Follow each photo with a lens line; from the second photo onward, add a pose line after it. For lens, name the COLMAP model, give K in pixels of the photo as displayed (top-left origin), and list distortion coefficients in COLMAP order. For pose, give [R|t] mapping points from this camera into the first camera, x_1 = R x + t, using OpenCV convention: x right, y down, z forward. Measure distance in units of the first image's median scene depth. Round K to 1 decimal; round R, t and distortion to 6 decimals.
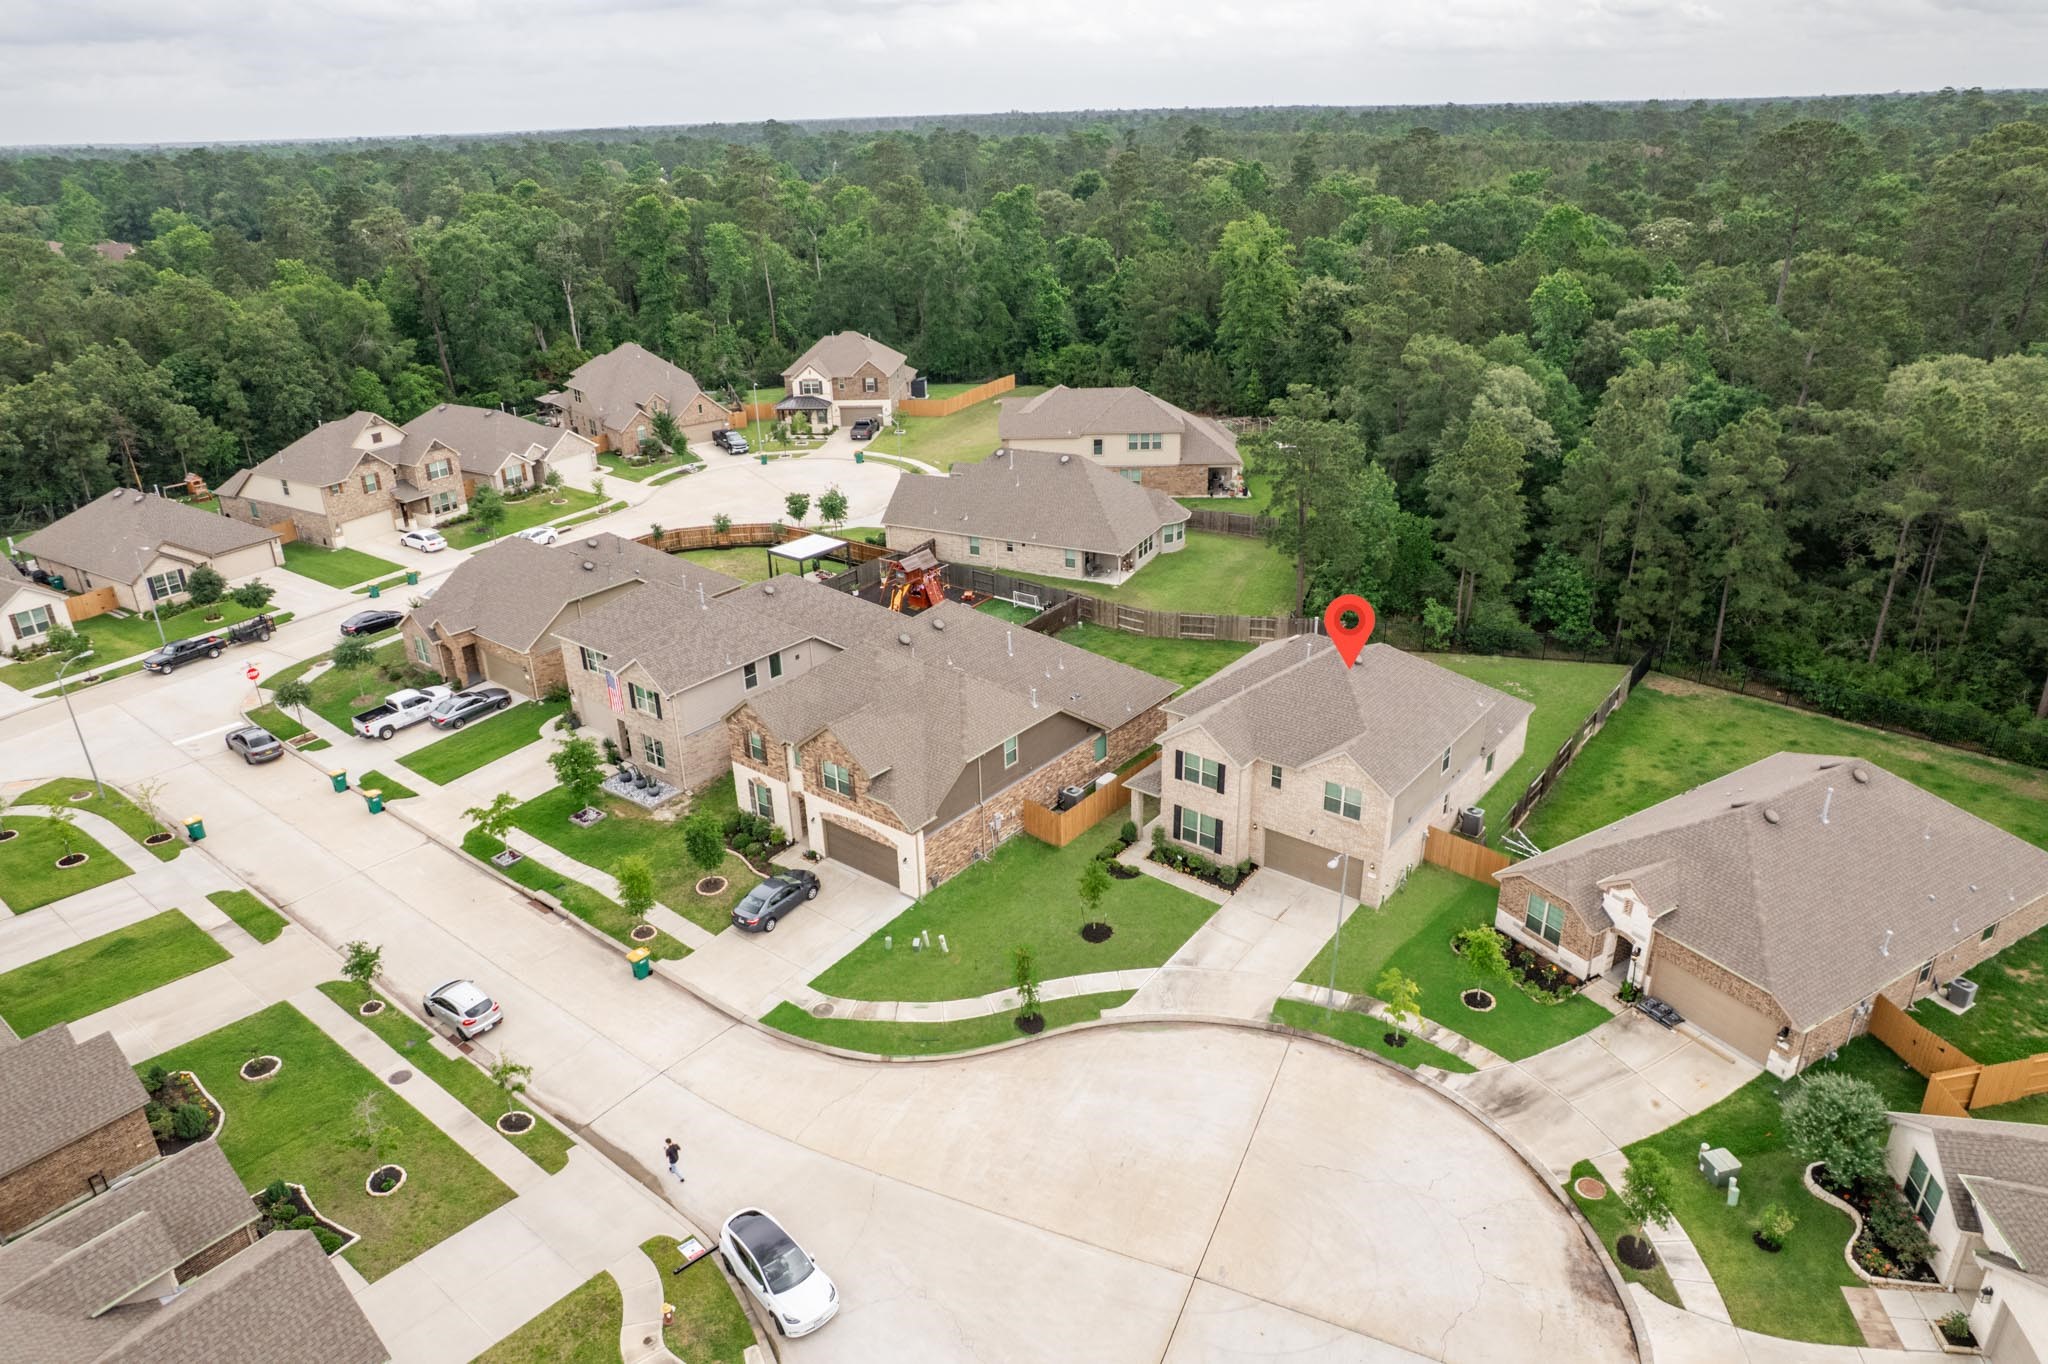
lens RADIAL K [[1306.5, 0, 1018.7], [0, 1306.5, 671.8], [0, 0, 1]] dist [-0.080494, 0.073194]
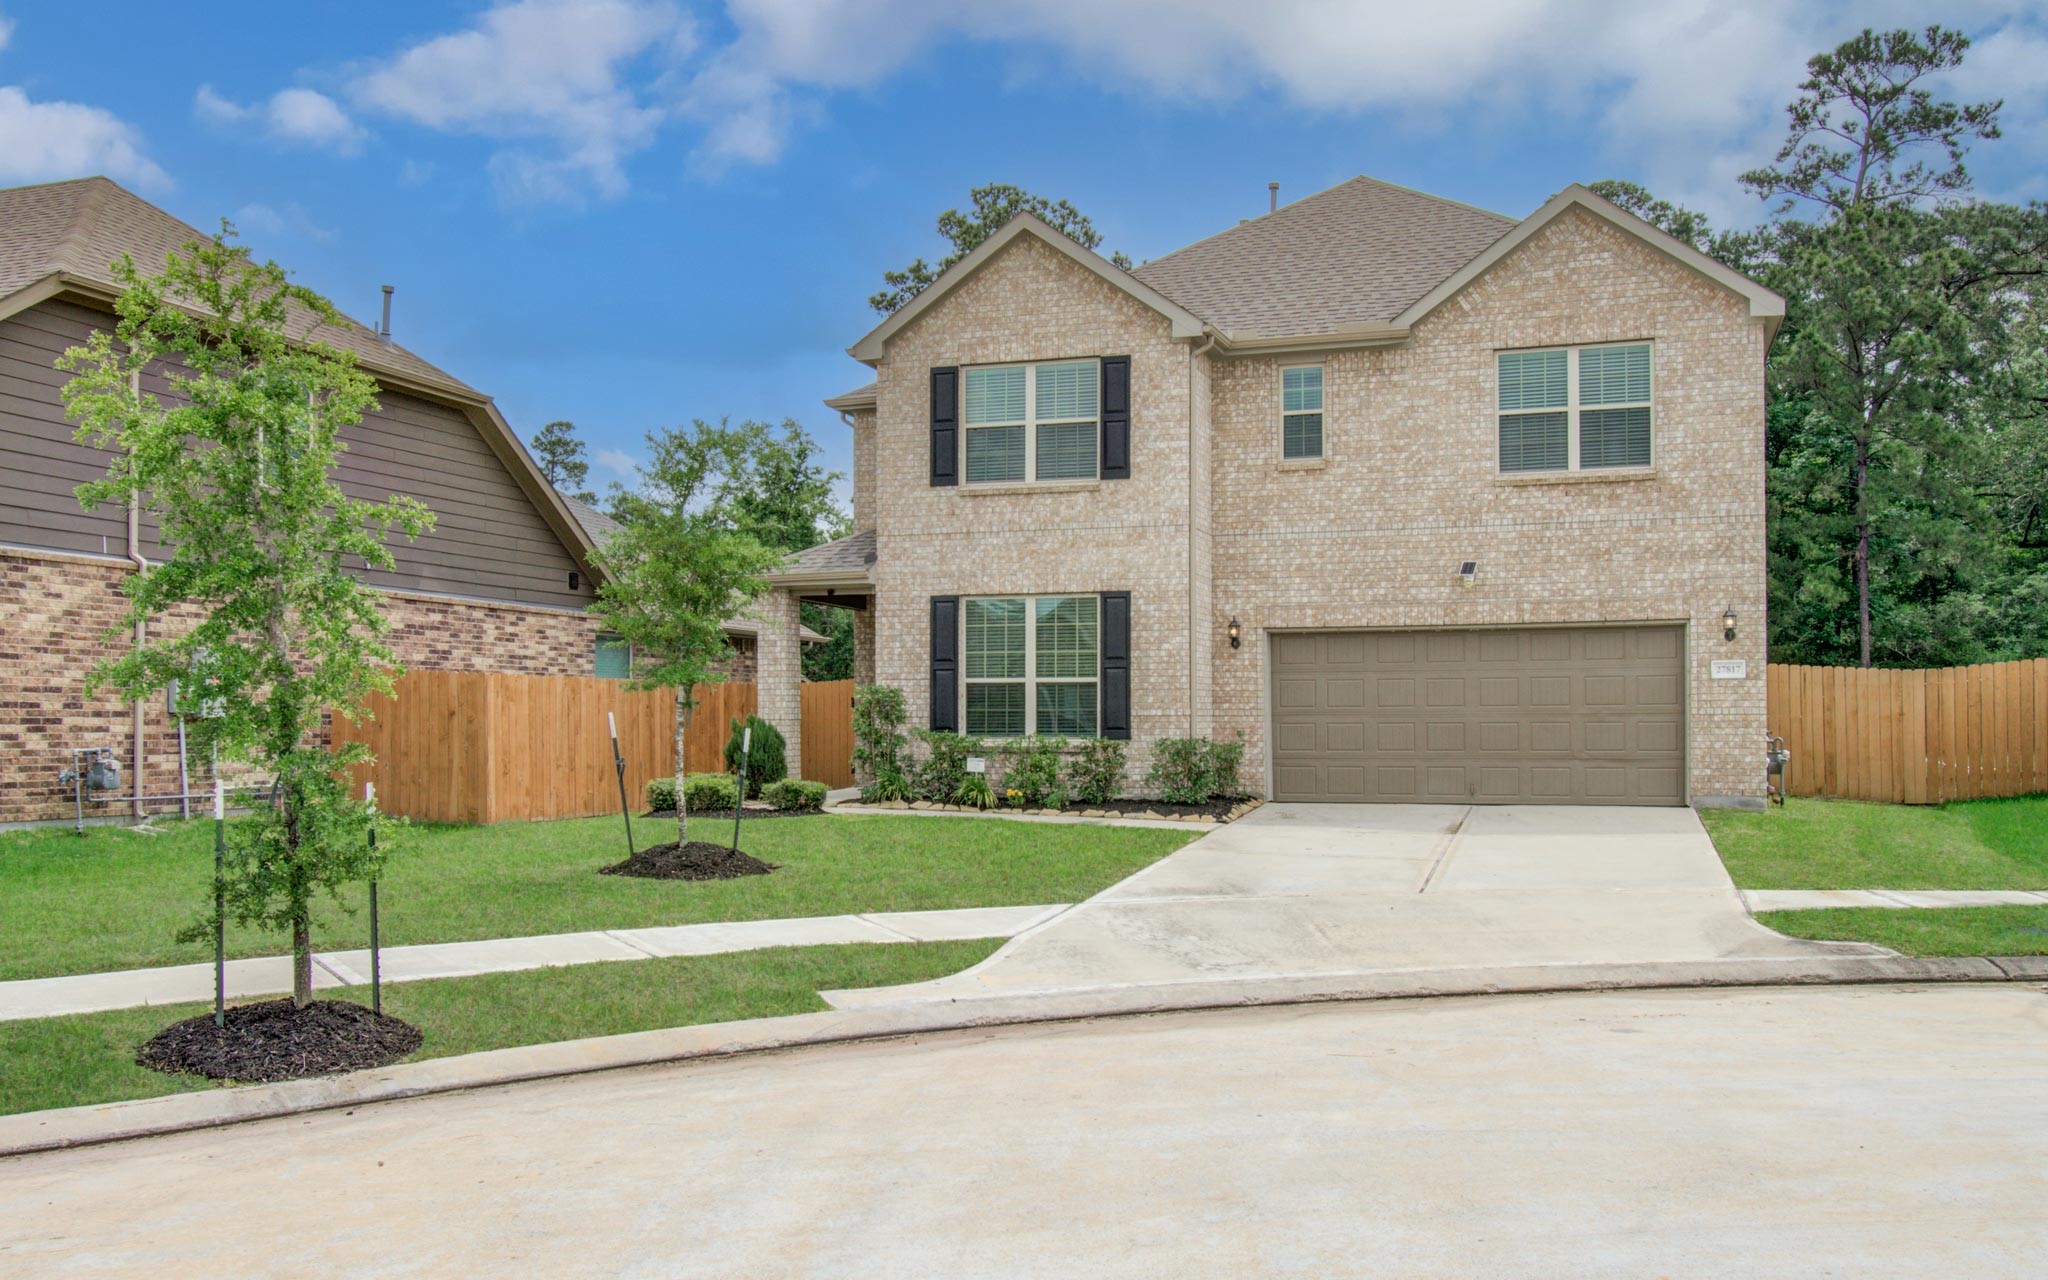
lens RADIAL K [[1744.4, 0, 1027.8], [0, 1744.4, 691.4], [0, 0, 1]] dist [-0.032375, 0.068040]
pose [[0.937365, 0.029067, 0.347134, 0.014584], [0.119314, 0.909447, -0.398334, 0.275577], [-0.327279, 0.414803, 0.849016, 0.722750]]
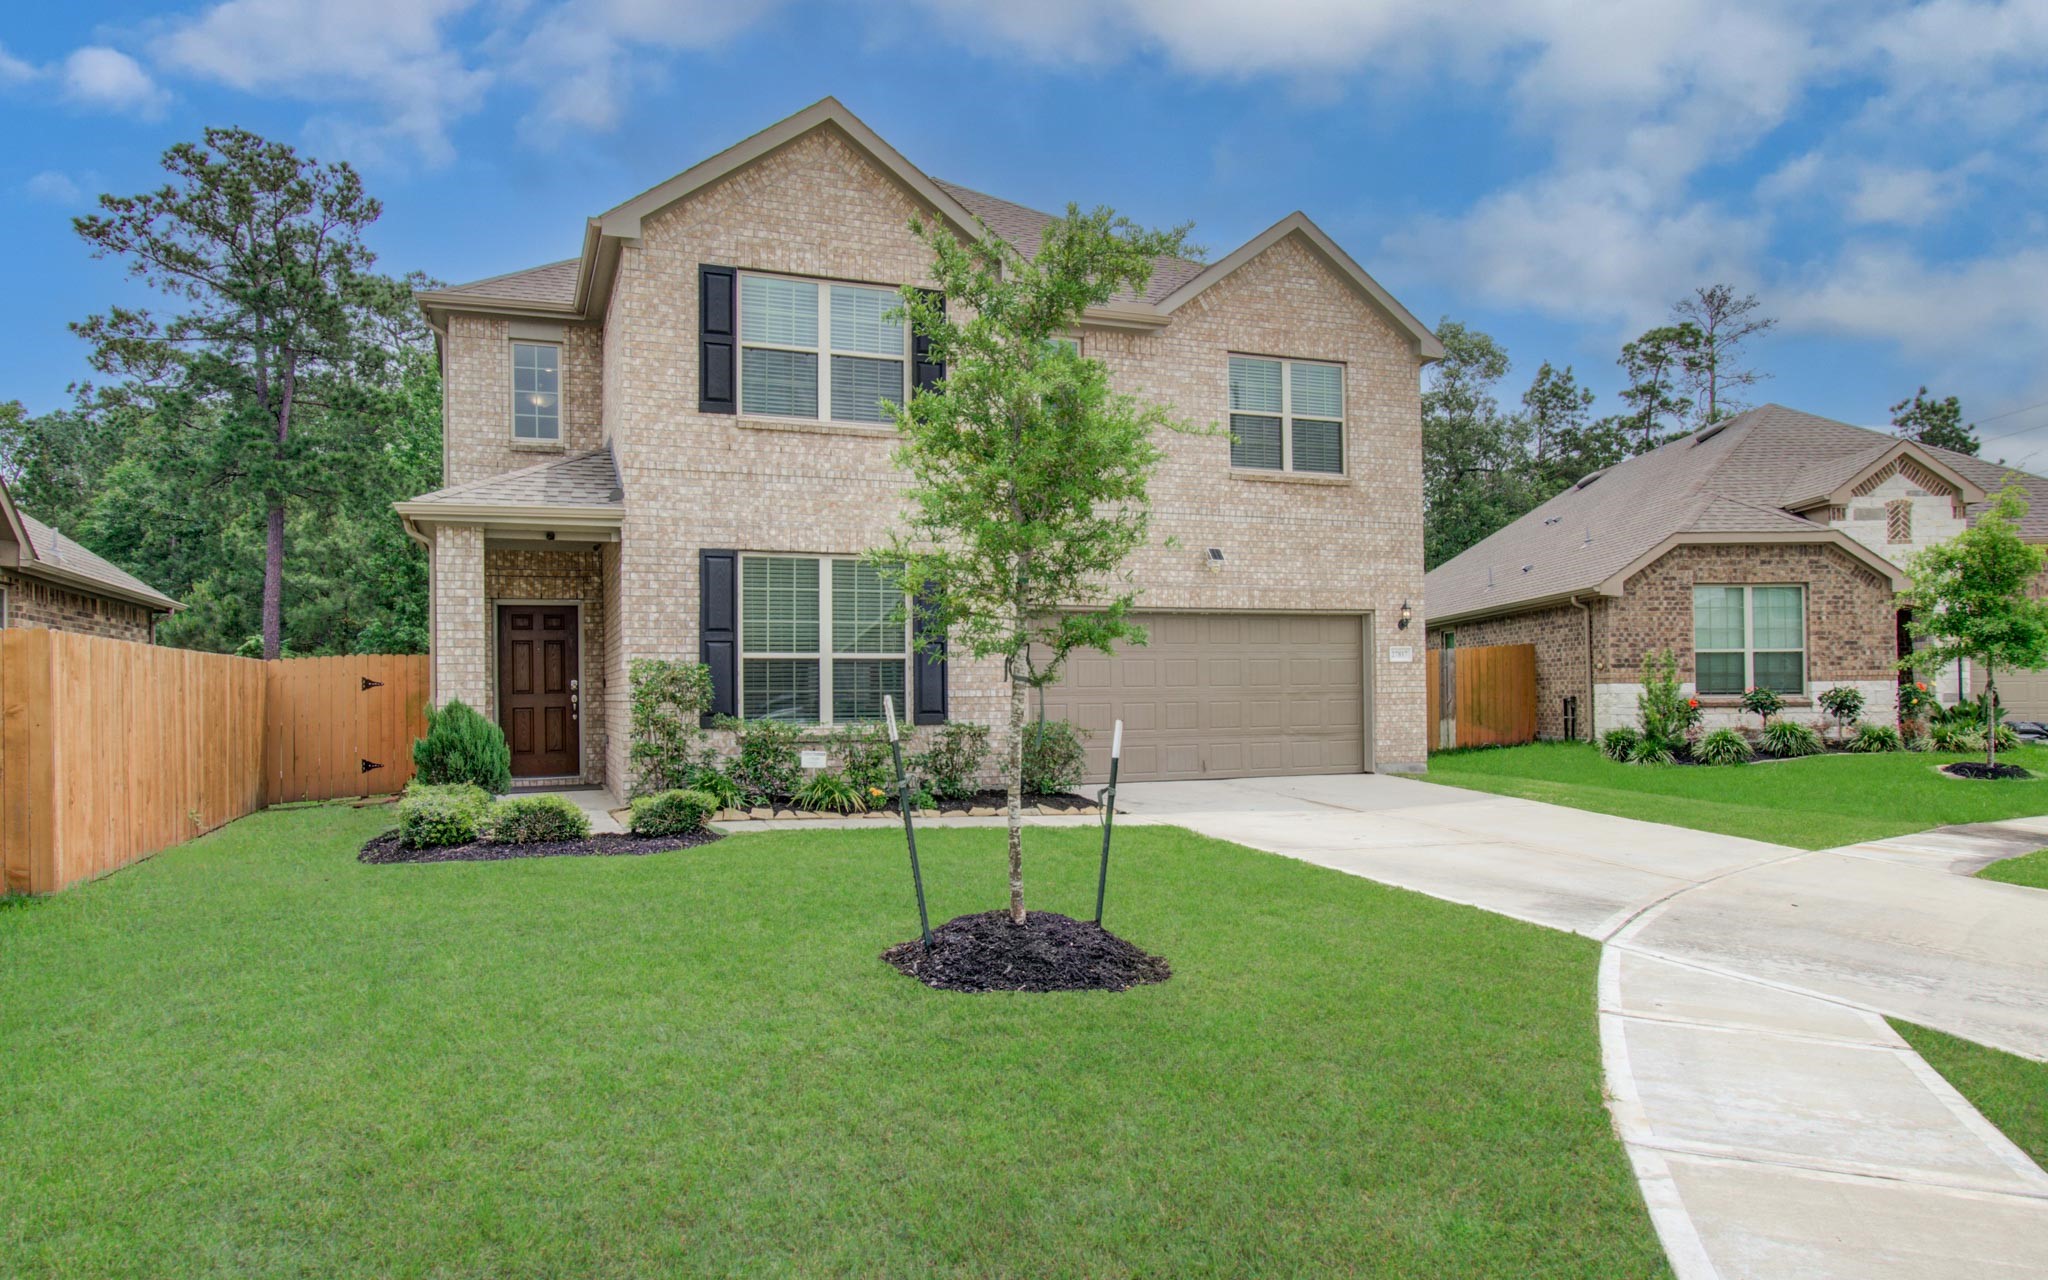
lens RADIAL K [[1316.3, 0, 1025.8], [0, 1316.3, 672.7], [0, 0, 1]] dist [-0.036122, 0.047977]
pose [[0.497693, 0.035160, 0.866640, -0.041938], [0.343929, 0.909268, -0.234400, 0.196577], [-0.796250, 0.414722, 0.440444, 0.904188]]
